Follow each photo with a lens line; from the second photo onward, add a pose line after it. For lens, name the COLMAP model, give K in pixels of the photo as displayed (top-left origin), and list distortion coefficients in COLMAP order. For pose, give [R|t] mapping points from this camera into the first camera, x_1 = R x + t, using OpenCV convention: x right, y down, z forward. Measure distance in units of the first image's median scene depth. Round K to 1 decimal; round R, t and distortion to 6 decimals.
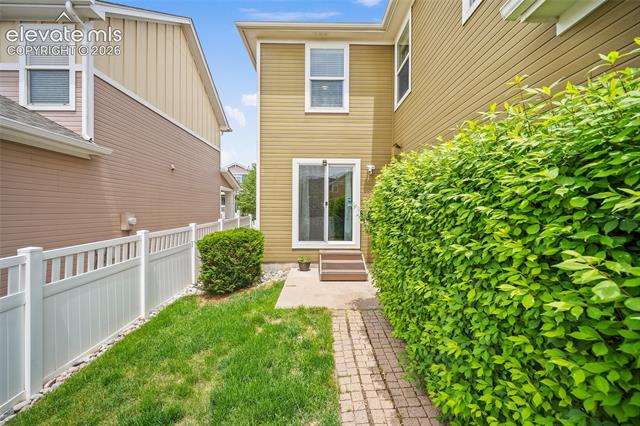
lens RADIAL K [[254.1, 0, 320.7], [0, 254.1, 212.7], [0, 0, 1]] dist [-0.004327, -0.000547]
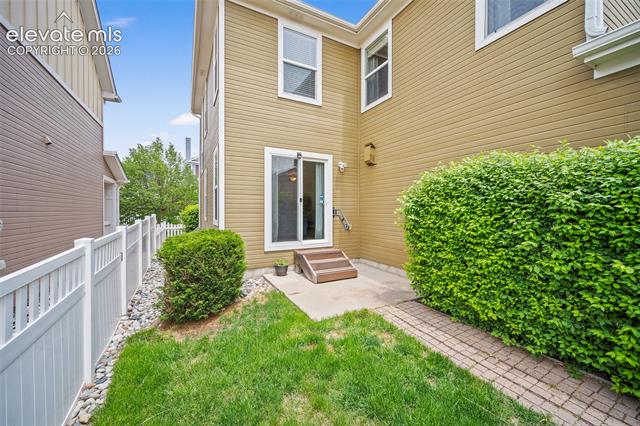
lens RADIAL K [[254.1, 0, 321.8], [0, 254.1, 211.6], [0, 0, 1]] dist [-0.004327, -0.000547]
pose [[0.884778, -0.006590, 0.465966, -0.341700], [0.008512, 0.999962, -0.002021, 0.009226], [-0.465935, 0.005755, 0.884800, 0.149339]]
